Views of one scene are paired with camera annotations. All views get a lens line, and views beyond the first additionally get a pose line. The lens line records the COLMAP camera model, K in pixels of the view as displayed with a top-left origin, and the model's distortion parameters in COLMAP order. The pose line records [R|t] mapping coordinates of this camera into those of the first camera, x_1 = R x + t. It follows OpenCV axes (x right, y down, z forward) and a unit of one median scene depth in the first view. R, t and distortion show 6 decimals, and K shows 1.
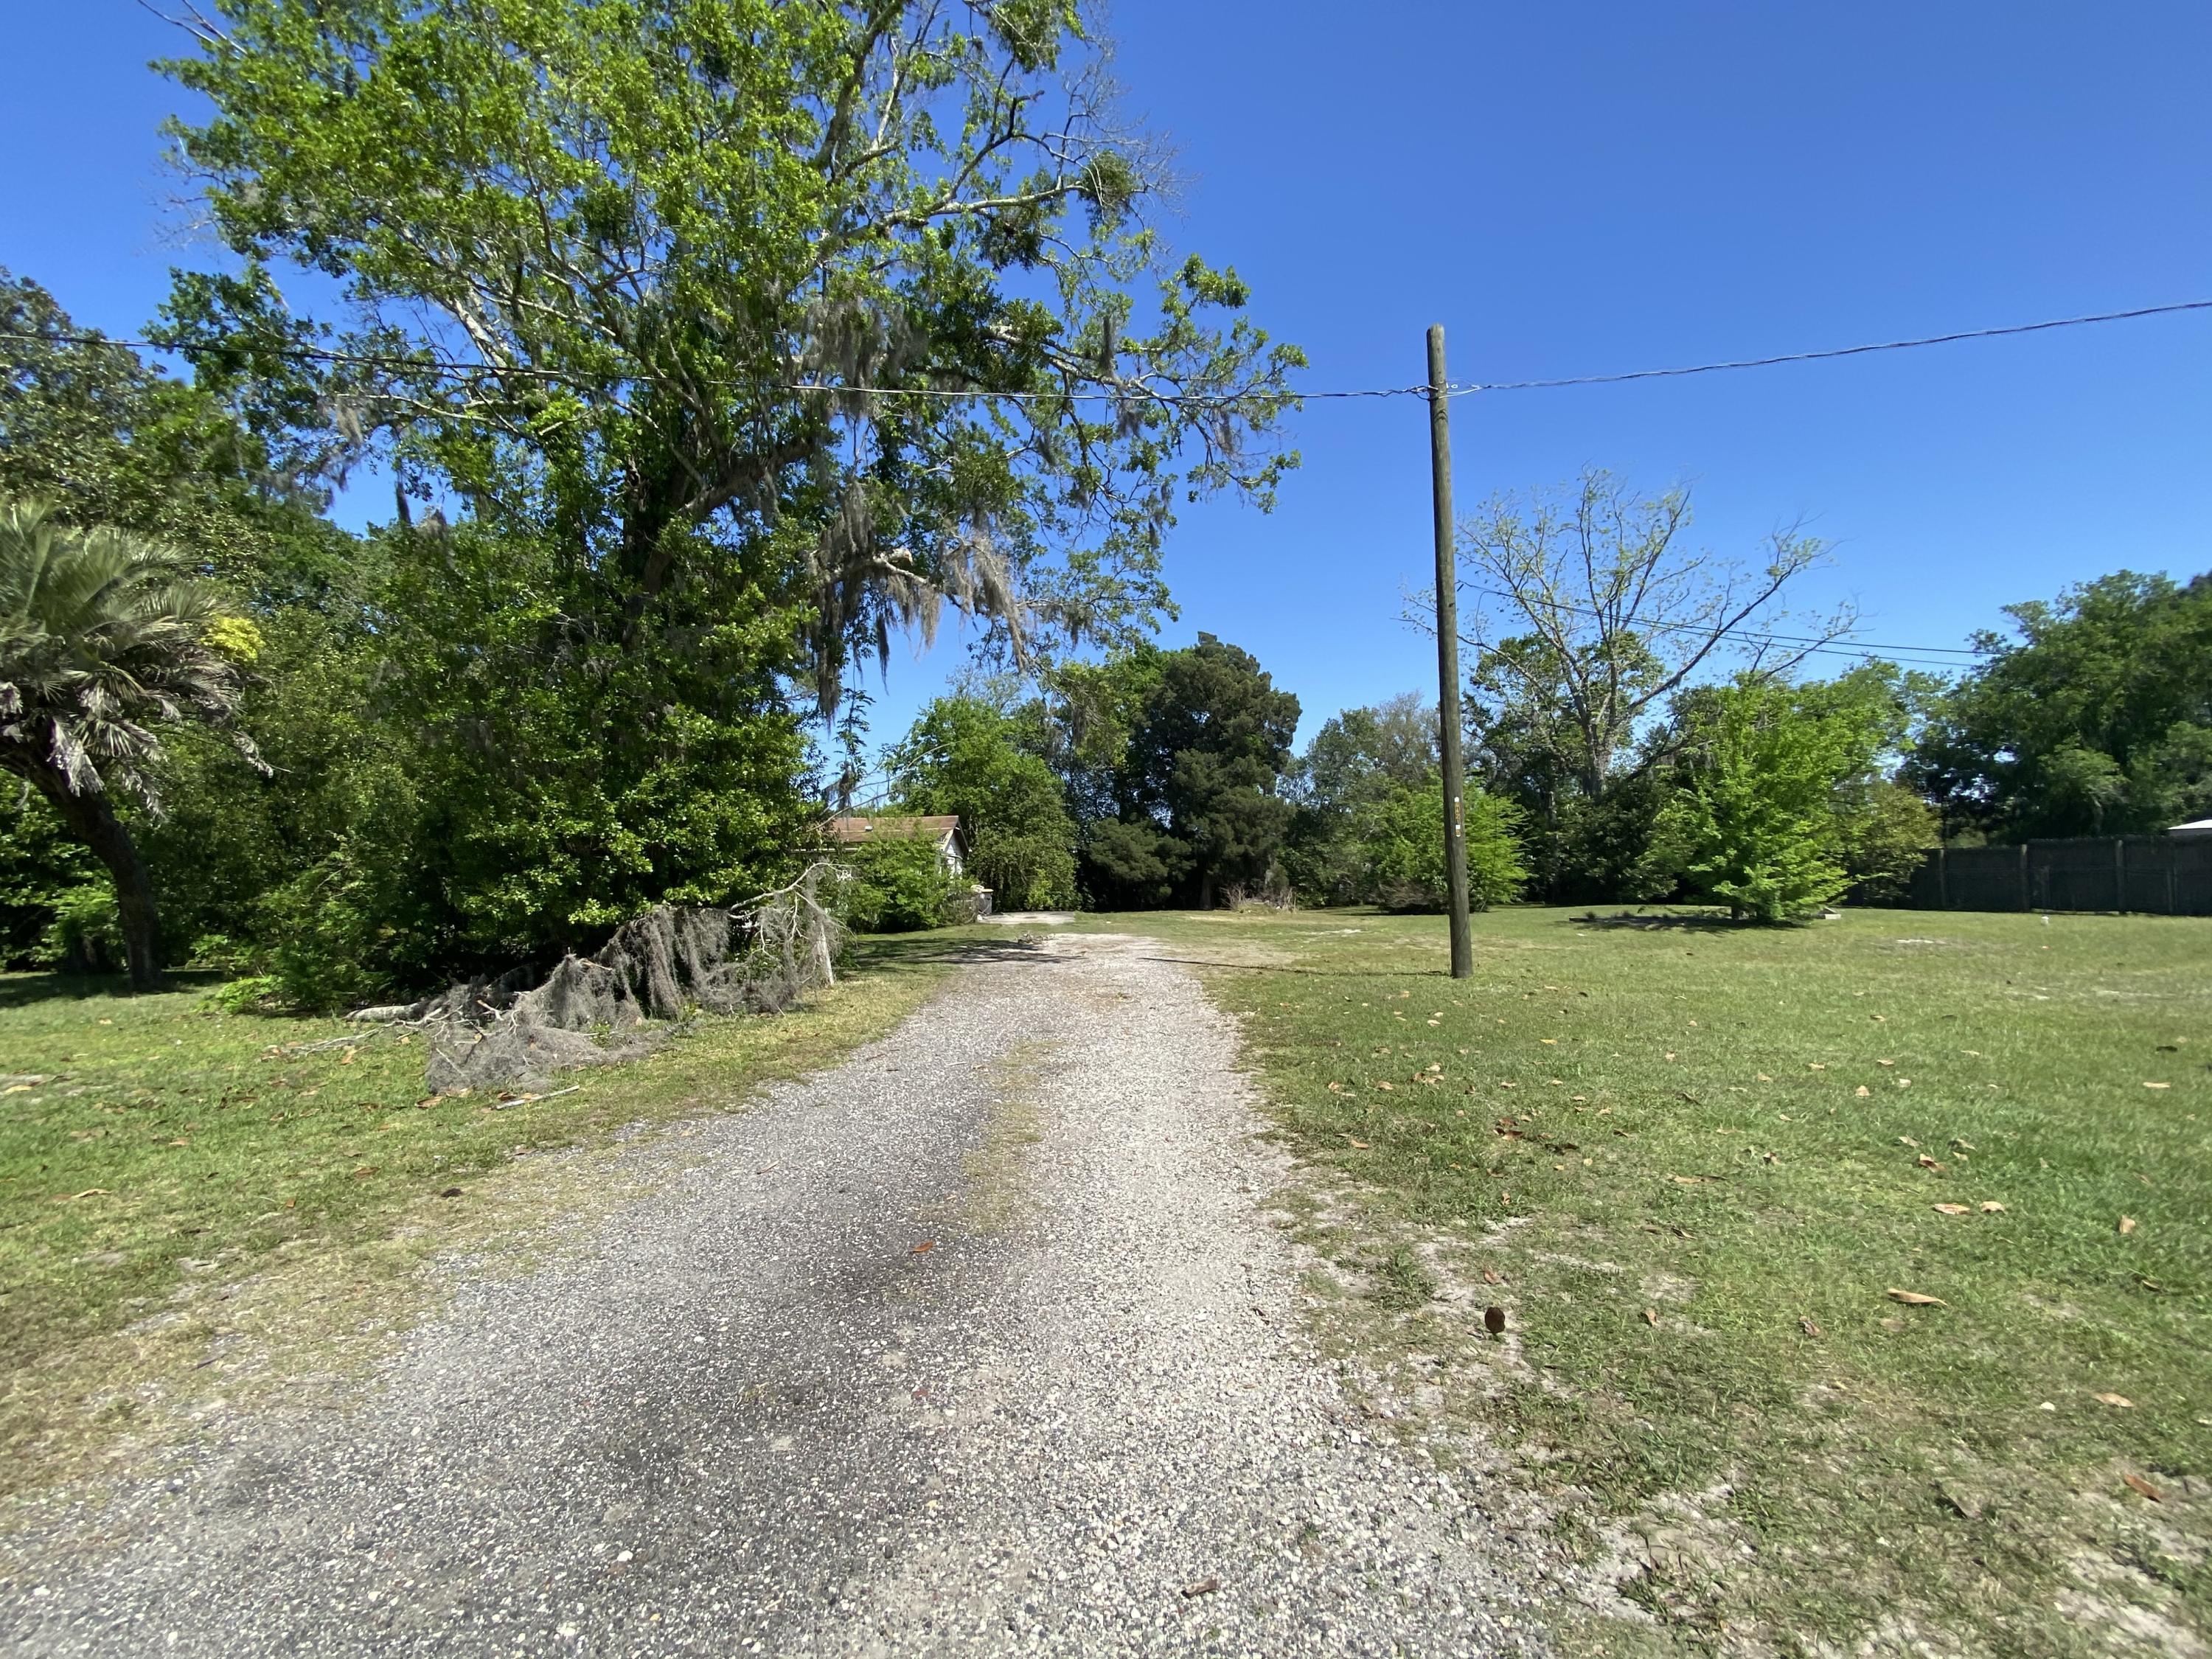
lens RADIAL K [[889.9, 0, 1106.2], [0, 889.9, 832.3], [0, 0, 1]] dist [0.000630, -0.010553]
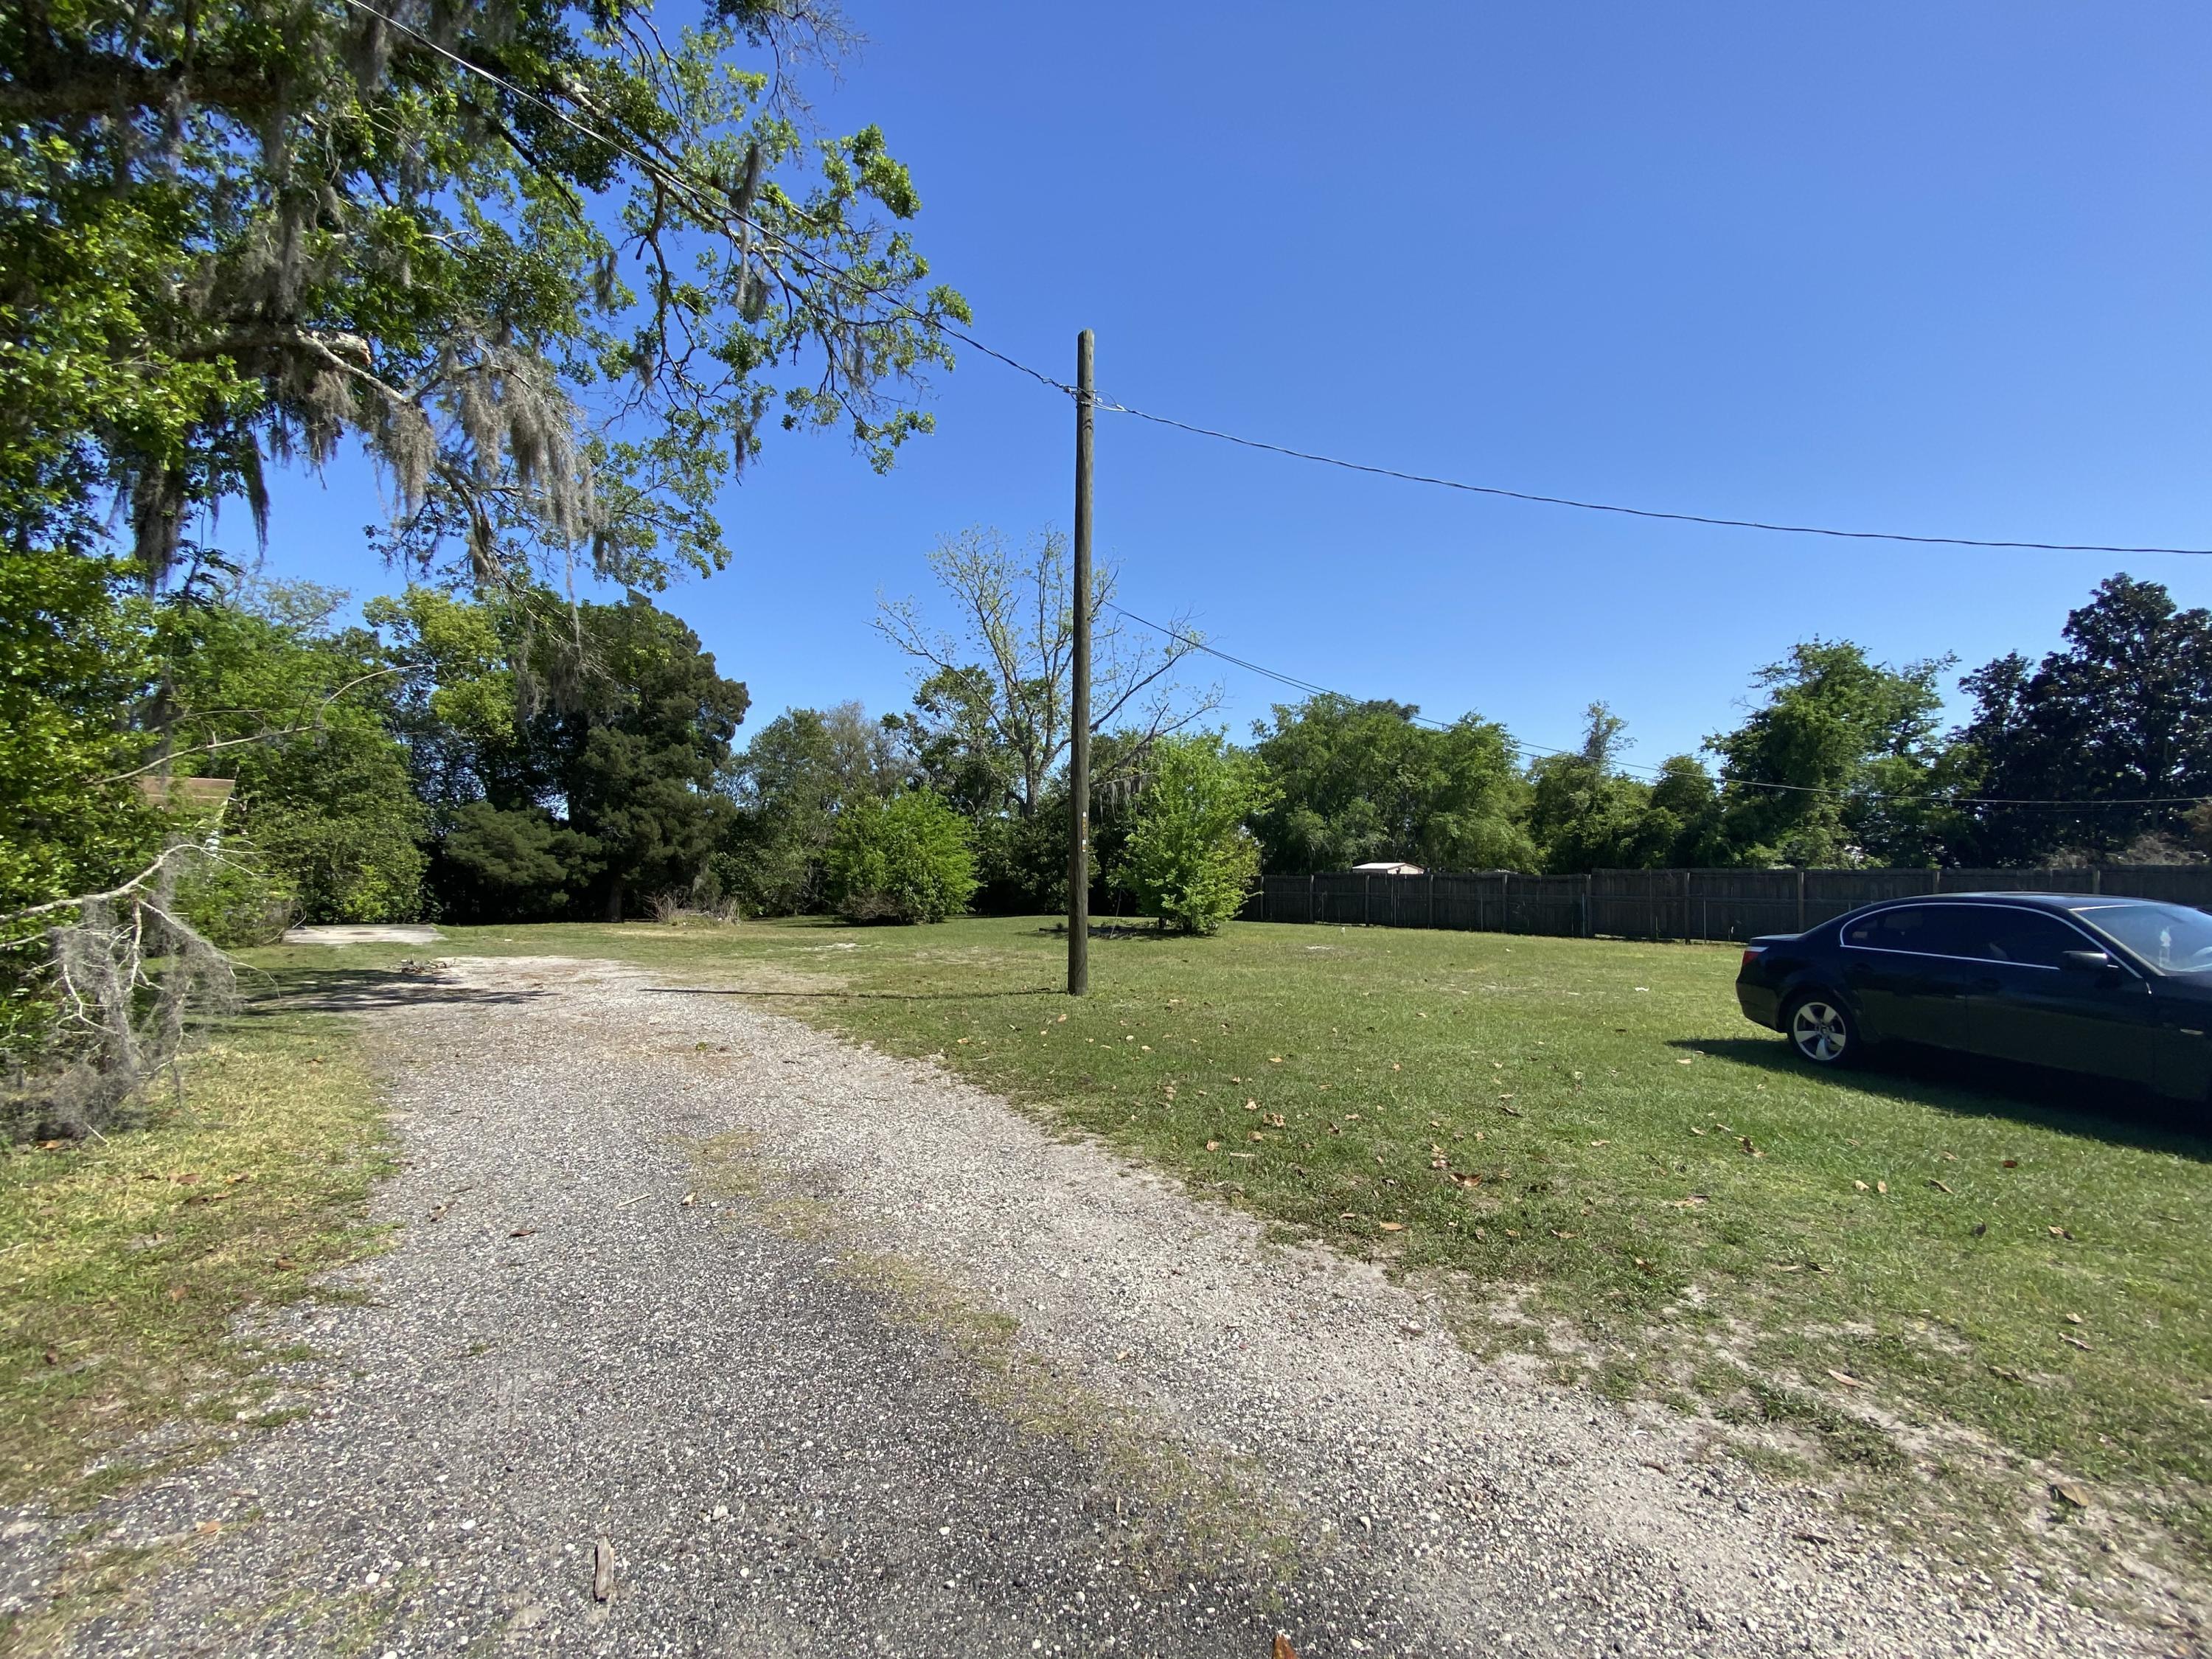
lens RADIAL K [[889.9, 0, 1110.2], [0, 889.9, 820.9], [0, 0, 1]] dist [0.000630, -0.010553]
pose [[0.783137, 0.069365, 0.617968, -0.136236], [-0.054683, 0.997591, -0.042678, 0.008716], [-0.619440, -0.000370, 0.785044, 0.157122]]
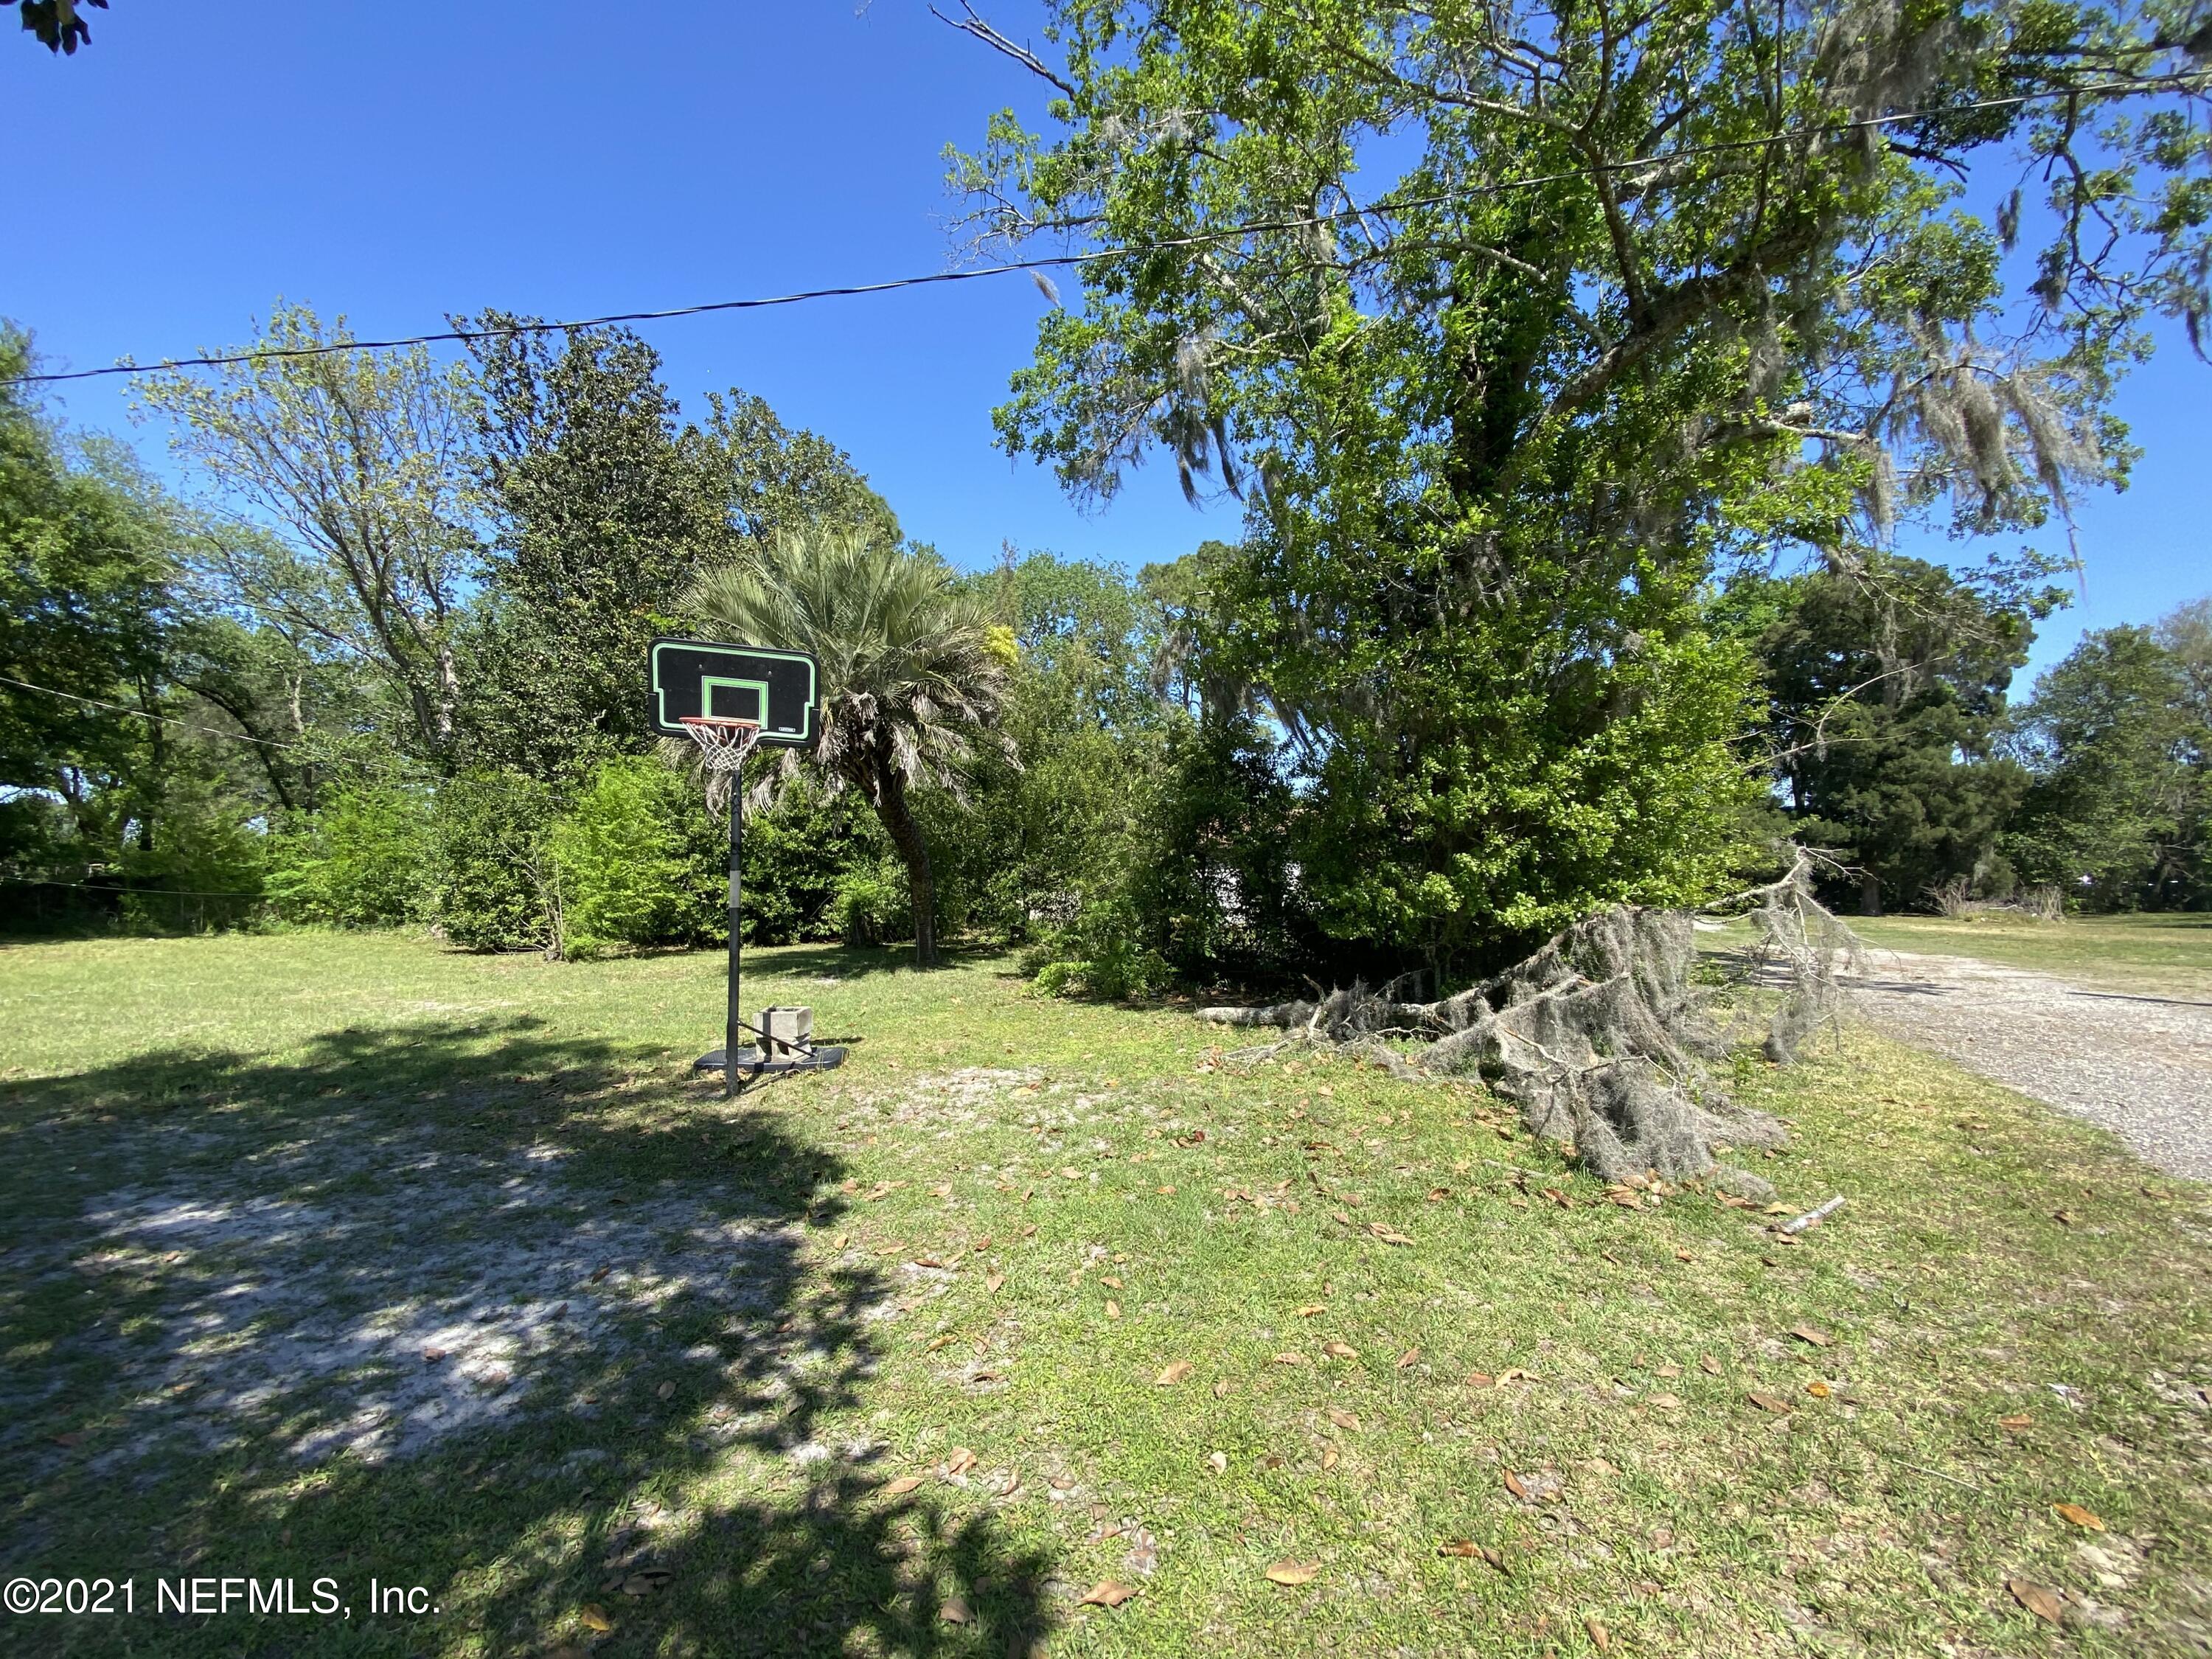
lens RADIAL K [[889.9, 0, 1107.1], [0, 889.9, 826.8], [0, 0, 1]] dist [0.000630, -0.010553]
pose [[0.878518, -0.018508, -0.477350, -0.302094], [0.019431, 0.999807, -0.003003, 0.007078], [0.477314, -0.006638, 0.878708, 0.086168]]
